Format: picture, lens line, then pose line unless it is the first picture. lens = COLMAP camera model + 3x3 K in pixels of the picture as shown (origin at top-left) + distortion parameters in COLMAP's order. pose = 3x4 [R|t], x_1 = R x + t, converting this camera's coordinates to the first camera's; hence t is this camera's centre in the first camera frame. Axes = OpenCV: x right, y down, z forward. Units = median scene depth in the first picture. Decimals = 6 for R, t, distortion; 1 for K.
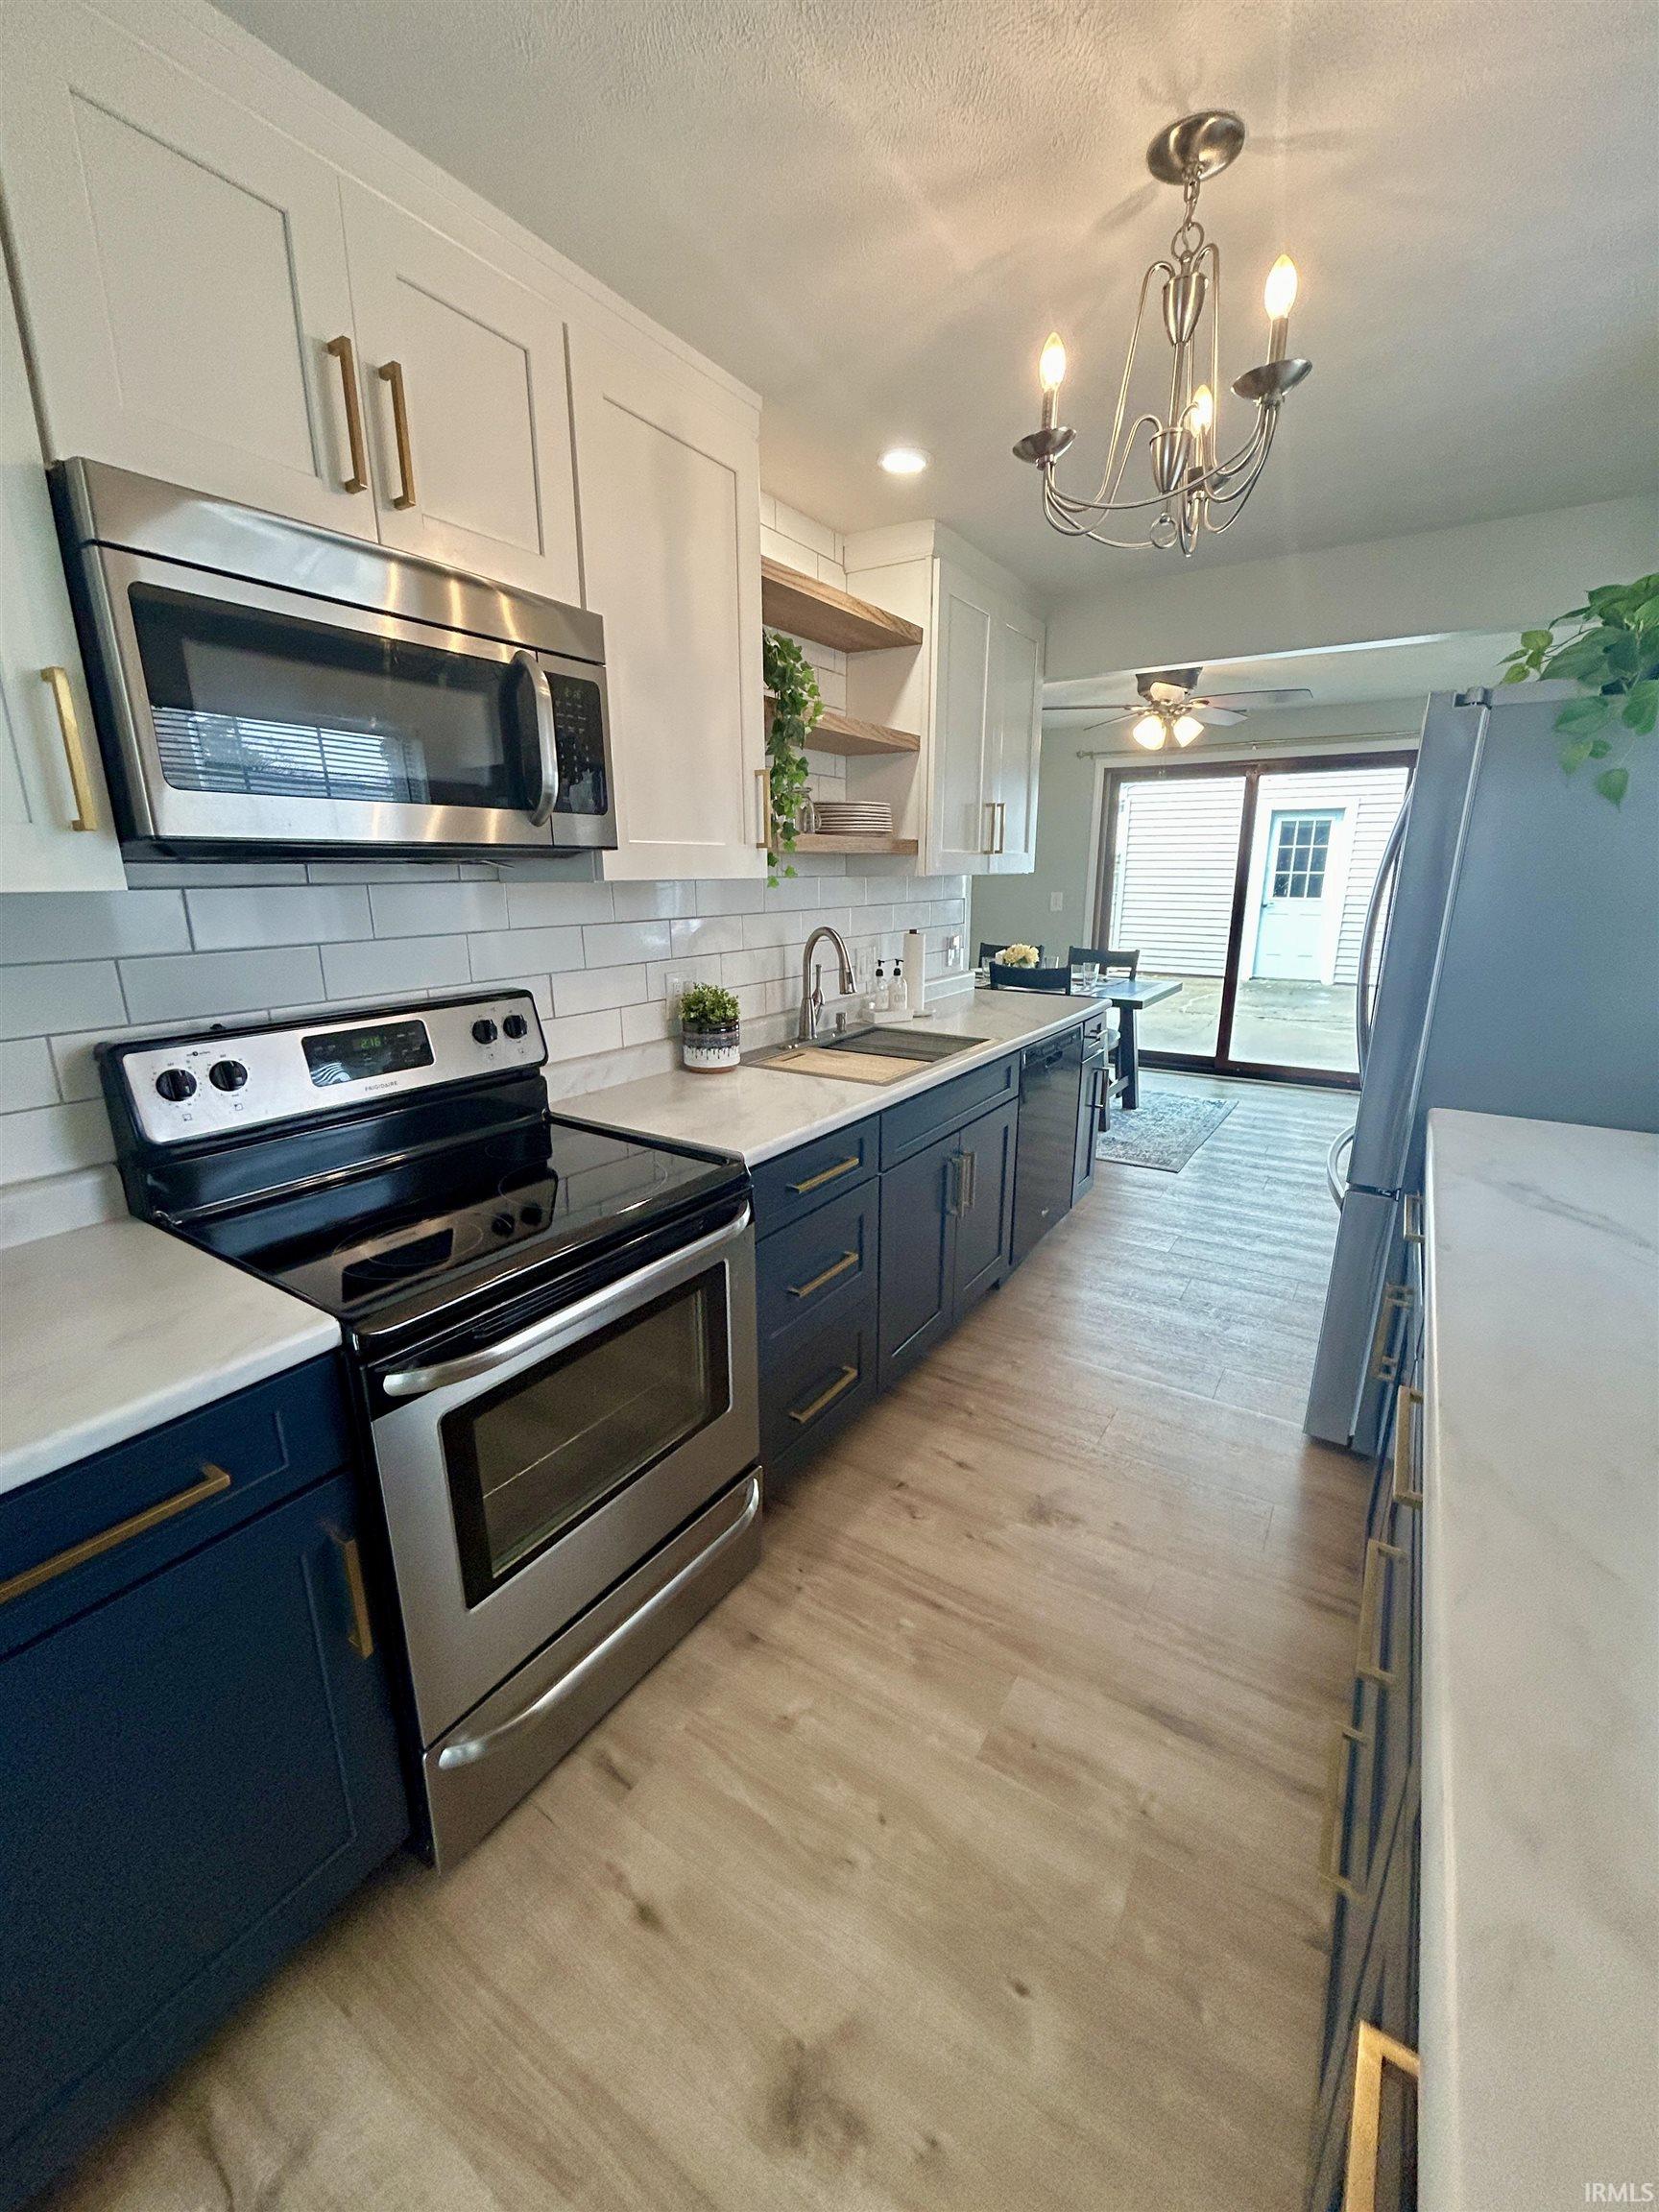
lens RADIAL K [[886.4, 0, 835.4], [0, 886.4, 1111.0], [0, 0, 1]] dist [-0.003802, -0.000183]
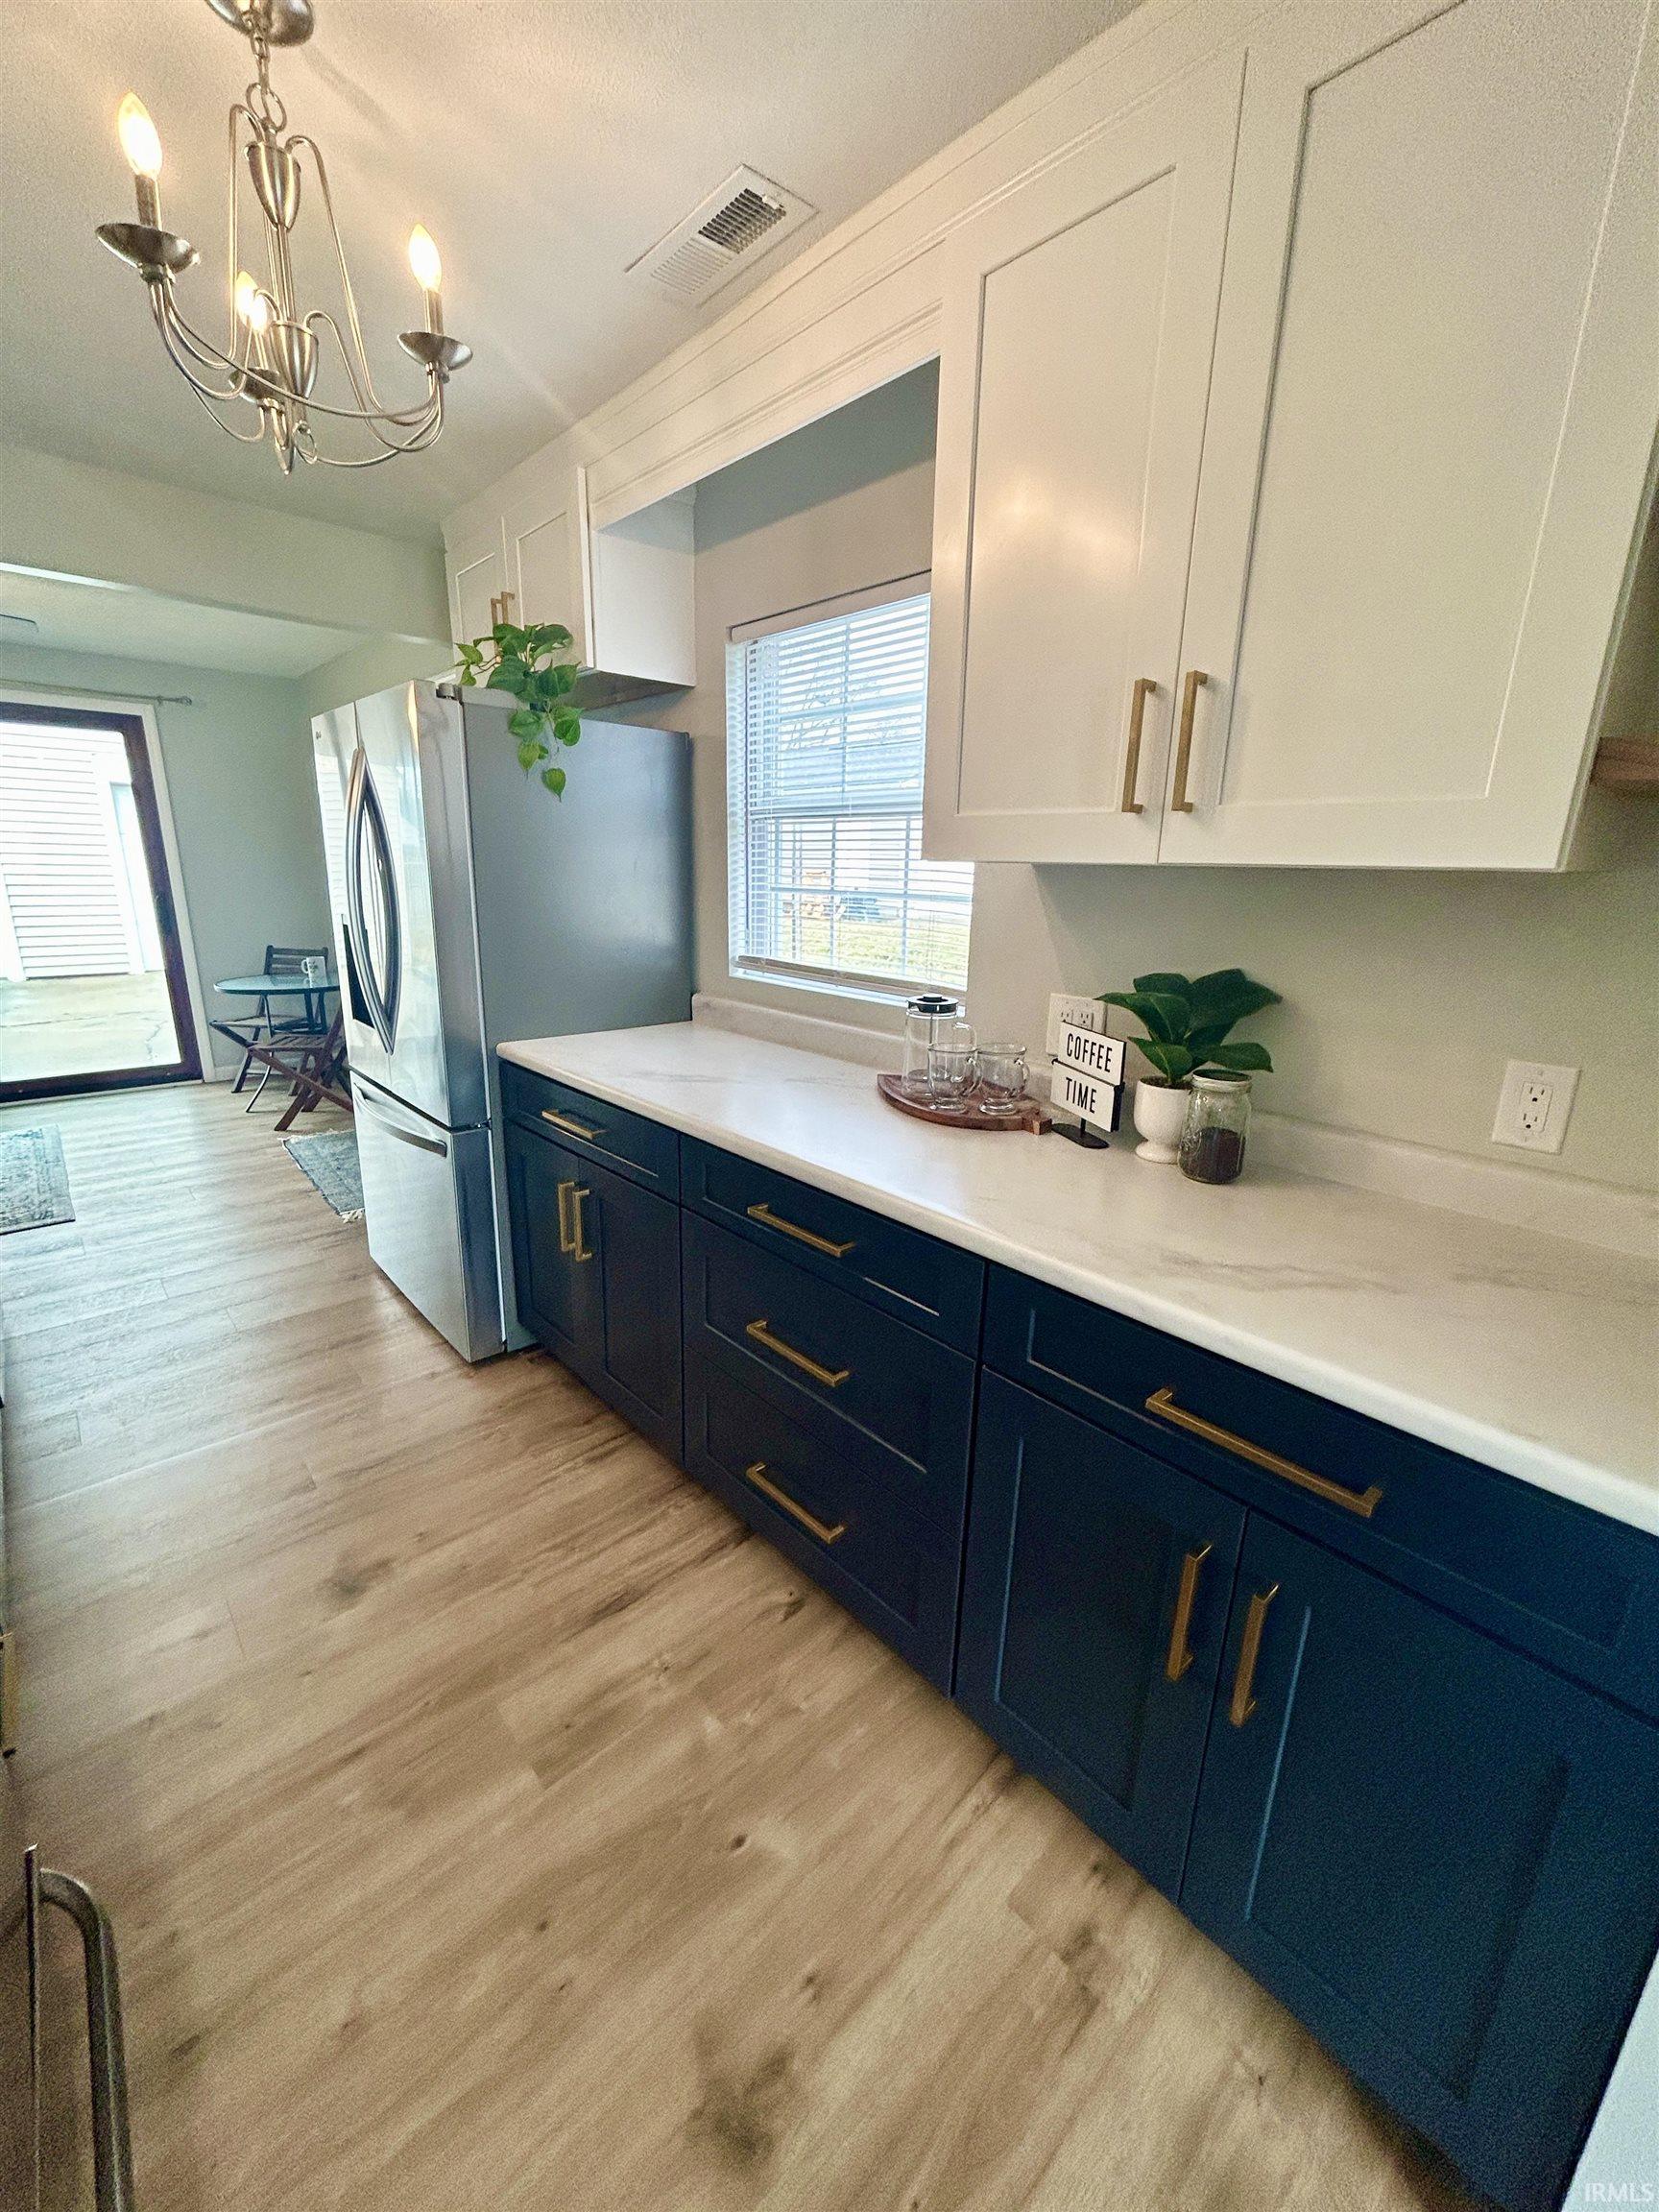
lens RADIAL K [[886.4, 0, 829.4], [0, 886.4, 1108.6], [0, 0, 1]] dist [-0.003802, -0.000183]
pose [[0.250052, -0.245031, 0.936714, -0.378824], [0.230616, 0.954677, 0.188168, -0.044362], [-0.940367, 0.168969, 0.295227, 0.269176]]
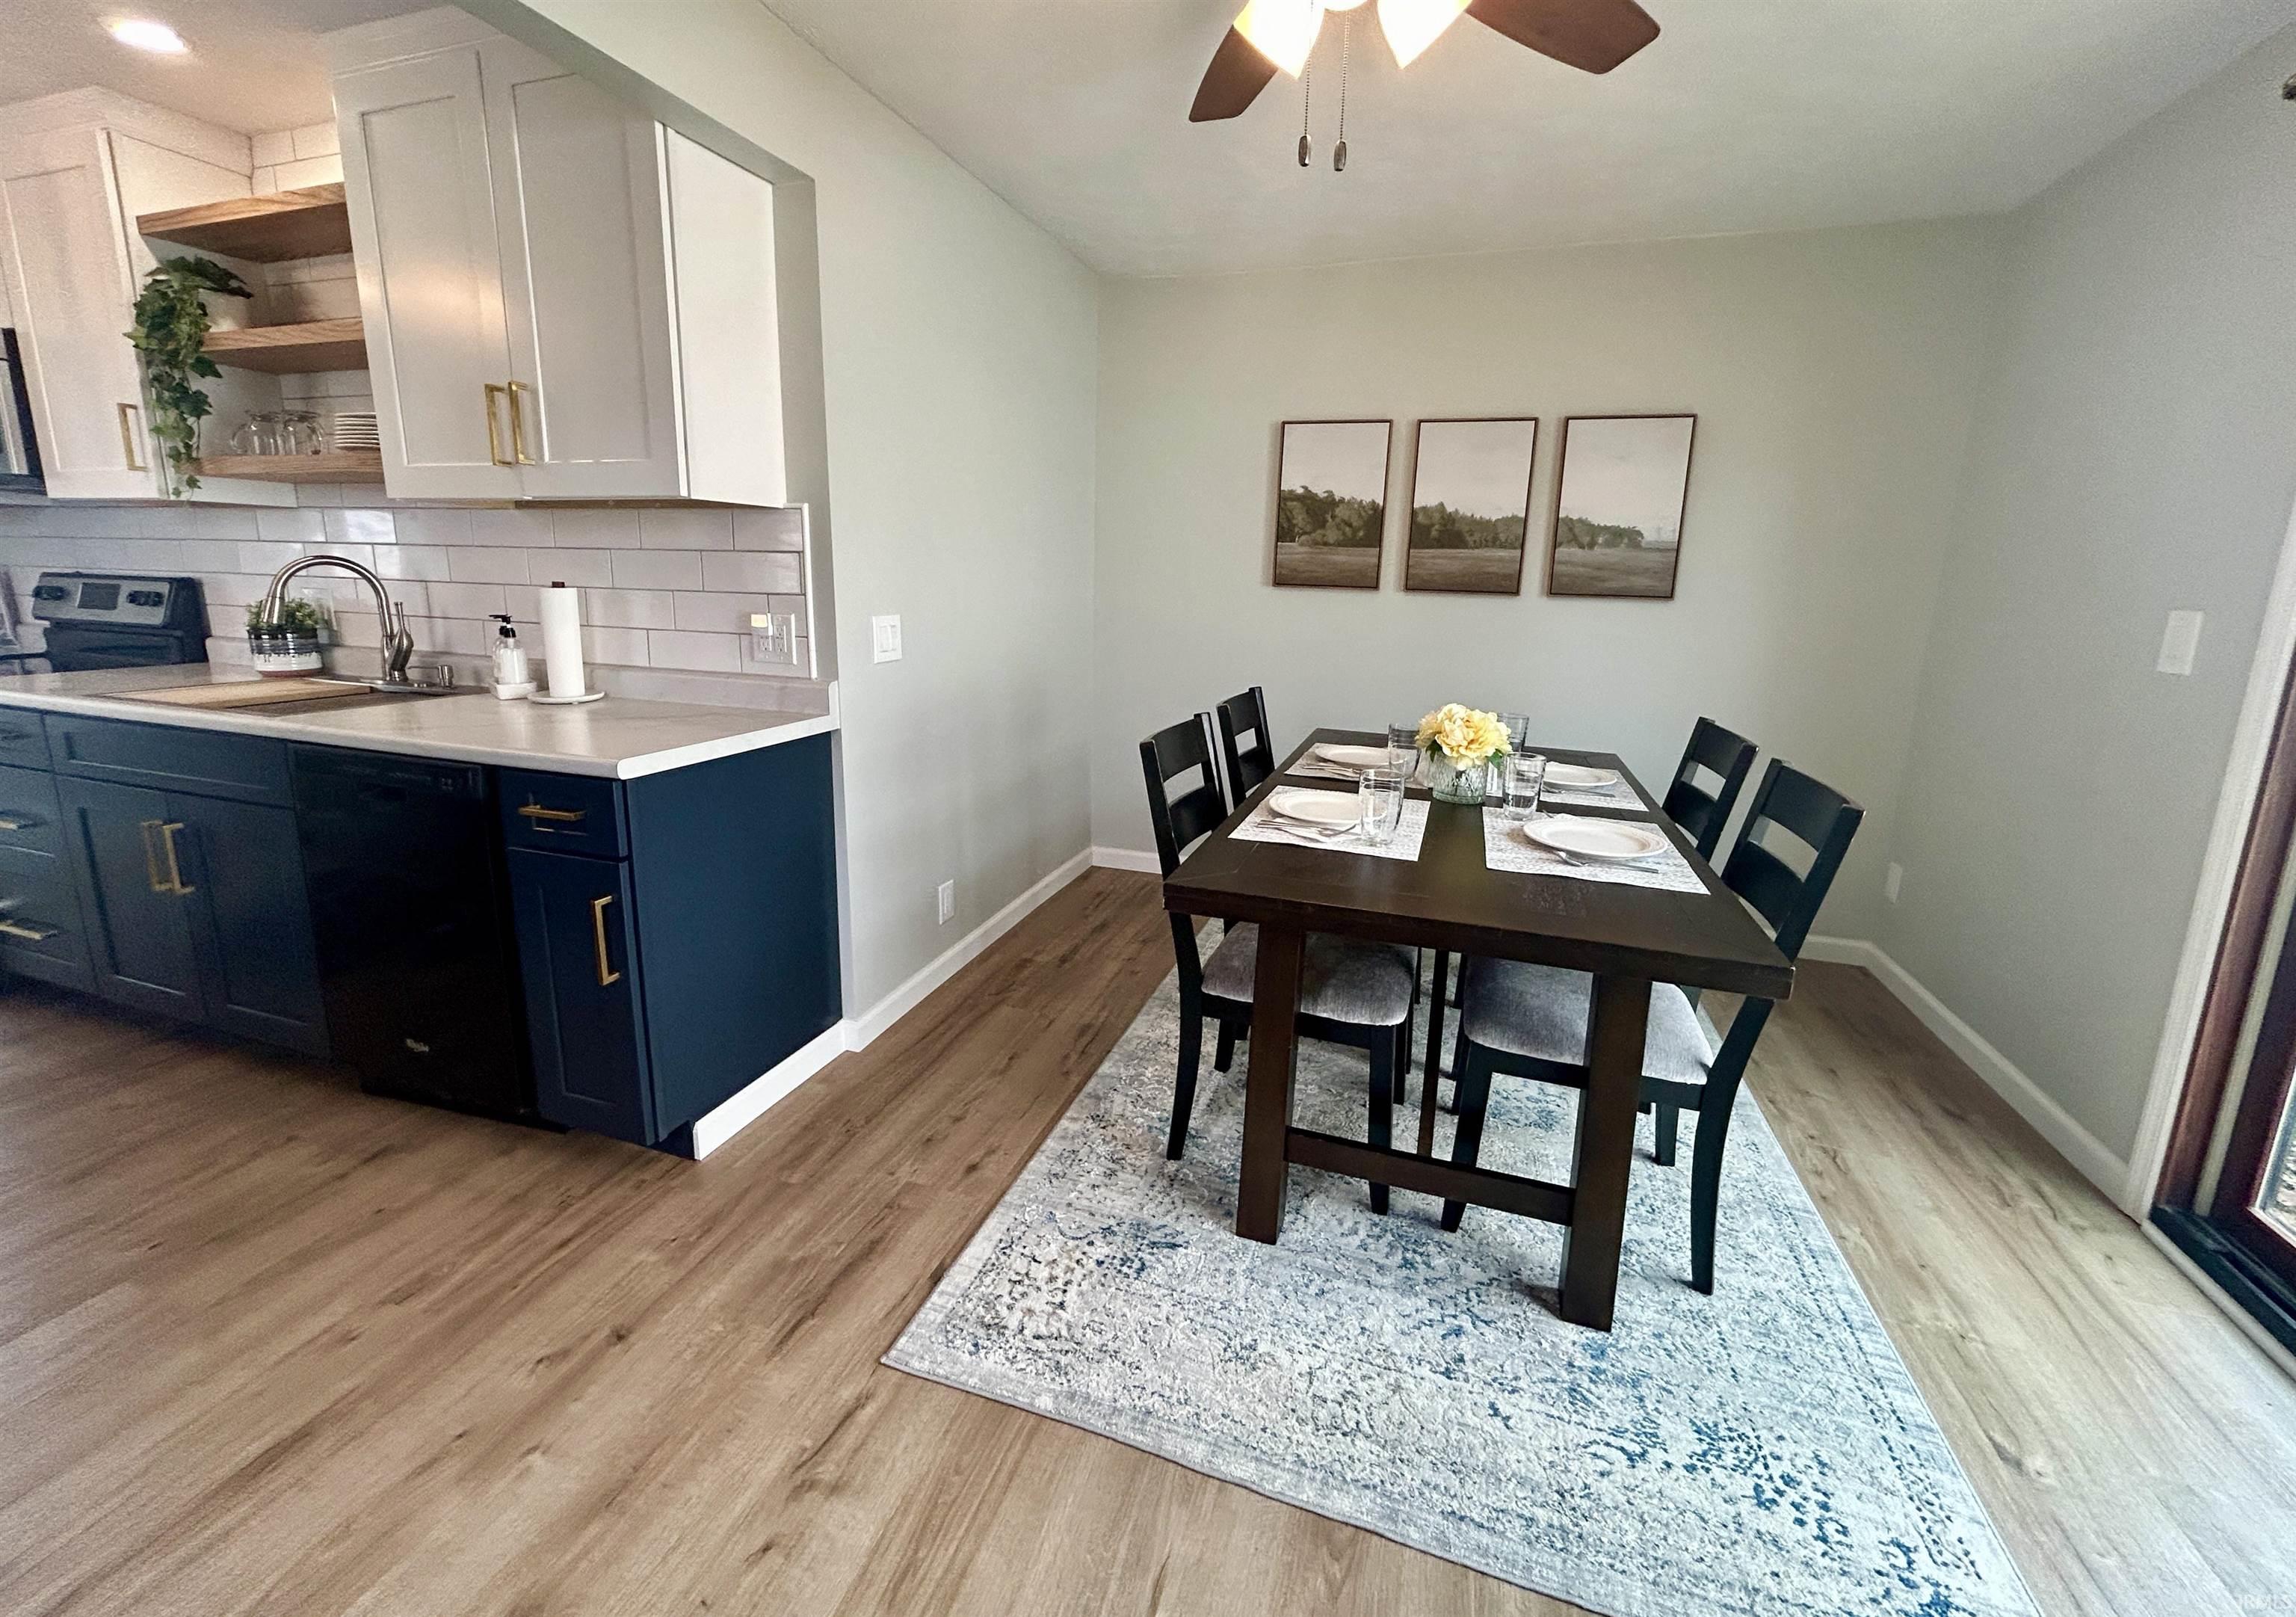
lens RADIAL K [[917.0, 0, 1156.1], [0, 917.0, 752.7], [0, 0, 1]] dist [-0.000368, 0.000093]
pose [[0.250112, 0.198726, -0.947603, 1.662670], [-0.277033, 0.952480, 0.126628, -0.536689], [0.927737, 0.230846, 0.293281, 2.252661]]
